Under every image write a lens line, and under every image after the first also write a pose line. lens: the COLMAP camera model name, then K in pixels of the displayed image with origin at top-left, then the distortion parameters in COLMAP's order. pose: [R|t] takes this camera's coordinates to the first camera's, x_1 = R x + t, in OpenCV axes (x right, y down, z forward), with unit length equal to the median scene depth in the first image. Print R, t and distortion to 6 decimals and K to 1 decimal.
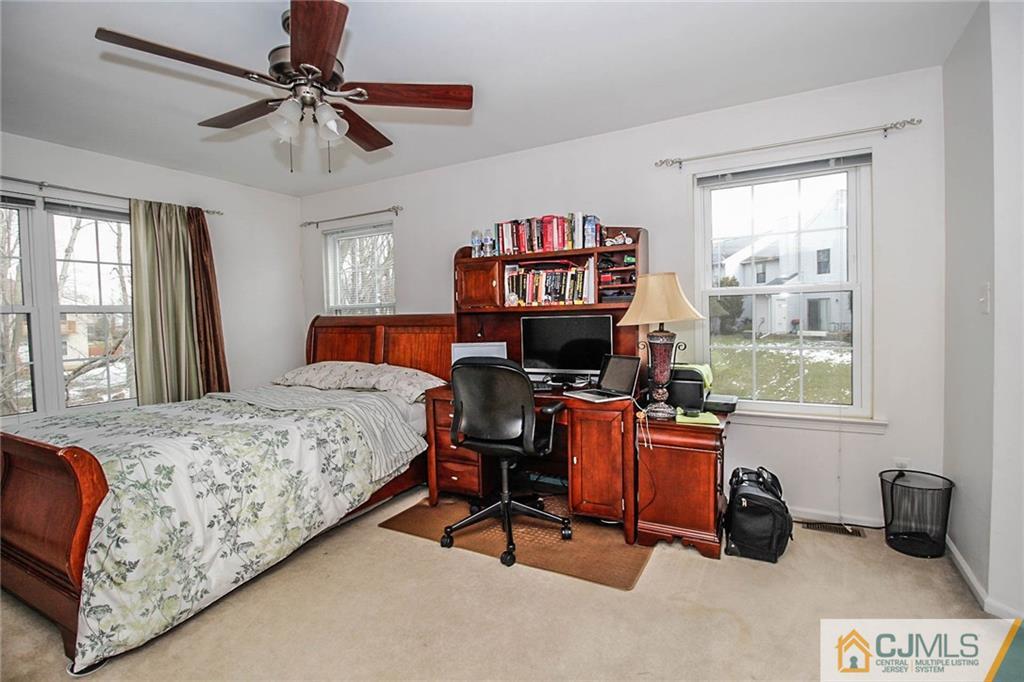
lens RADIAL K [[476.7, 0, 516.4], [0, 476.7, 336.4], [0, 0, 1]] dist [-0.004564, -0.010692]
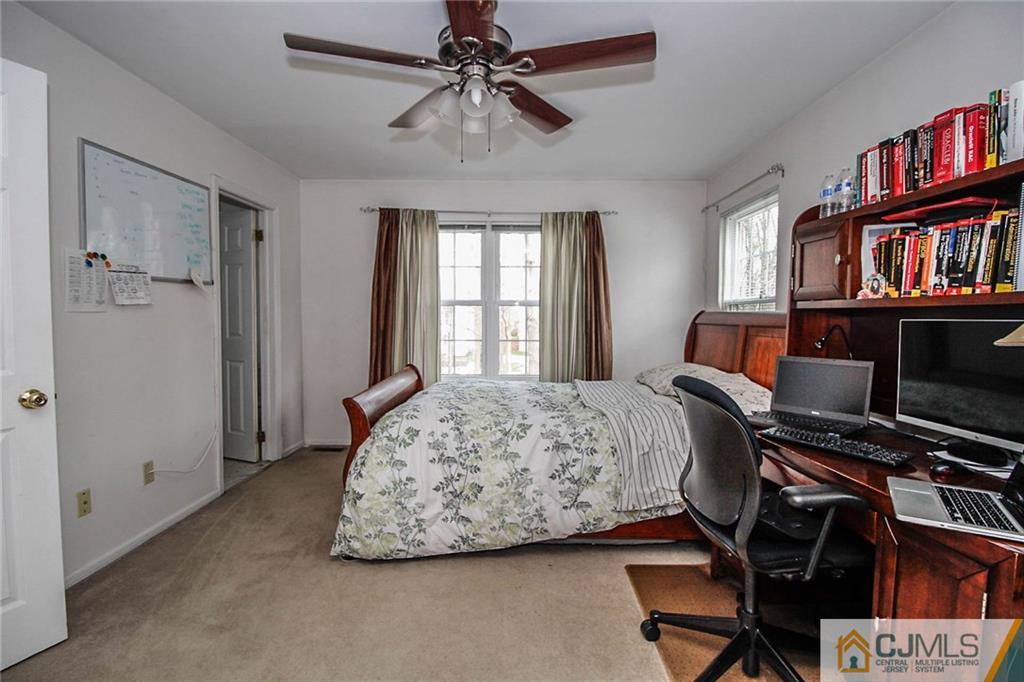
lens RADIAL K [[476.7, 0, 514.4], [0, 476.7, 335.1], [0, 0, 1]] dist [-0.004564, -0.010692]
pose [[0.483715, 0.060164, -0.873155, 0.306704], [-0.054200, 0.997779, 0.038725, -0.021646], [0.873545, 0.028593, 0.485902, 0.416039]]
